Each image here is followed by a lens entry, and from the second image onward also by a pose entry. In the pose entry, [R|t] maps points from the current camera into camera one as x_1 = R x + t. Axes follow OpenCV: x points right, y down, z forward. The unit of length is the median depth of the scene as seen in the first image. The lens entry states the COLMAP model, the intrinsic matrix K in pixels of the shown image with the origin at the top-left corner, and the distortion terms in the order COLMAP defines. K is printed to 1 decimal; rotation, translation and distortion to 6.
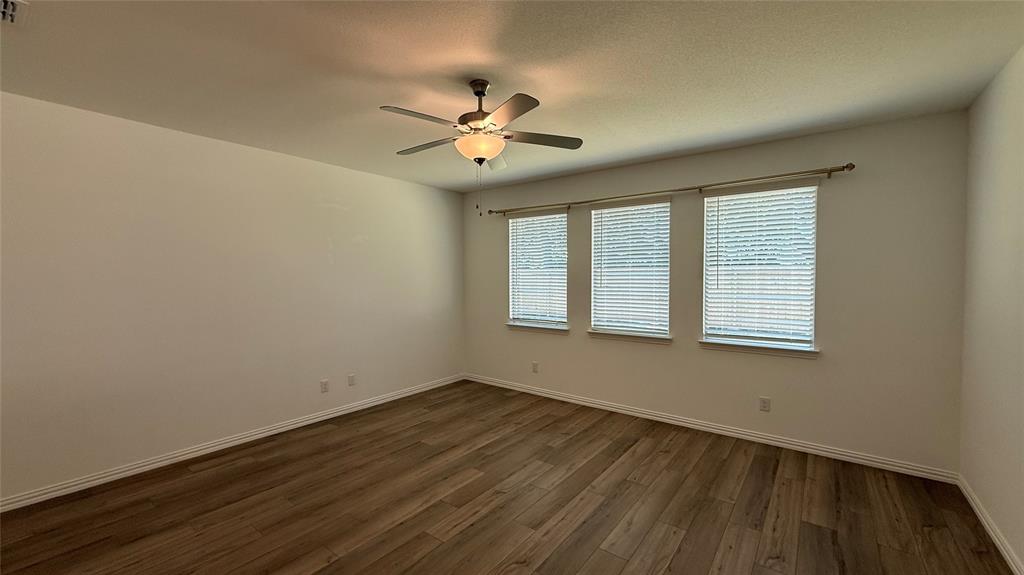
lens RADIAL K [[411.1, 0, 509.9], [0, 411.1, 285.3], [0, 0, 1]] dist [-0.001315, 0.000405]
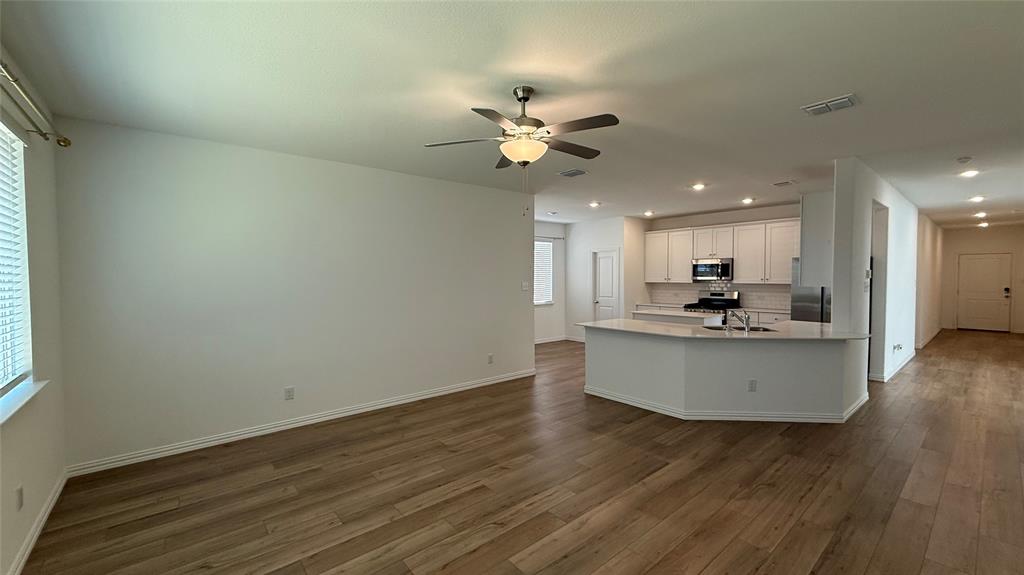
lens RADIAL K [[411.1, 0, 510.6], [0, 411.1, 287.8], [0, 0, 1]] dist [-0.001315, 0.000405]
pose [[-0.977651, 0.003577, 0.210205, -0.245866], [0.014033, 0.998736, 0.048273, -0.033519], [-0.209767, 0.050144, -0.976465, 1.939417]]
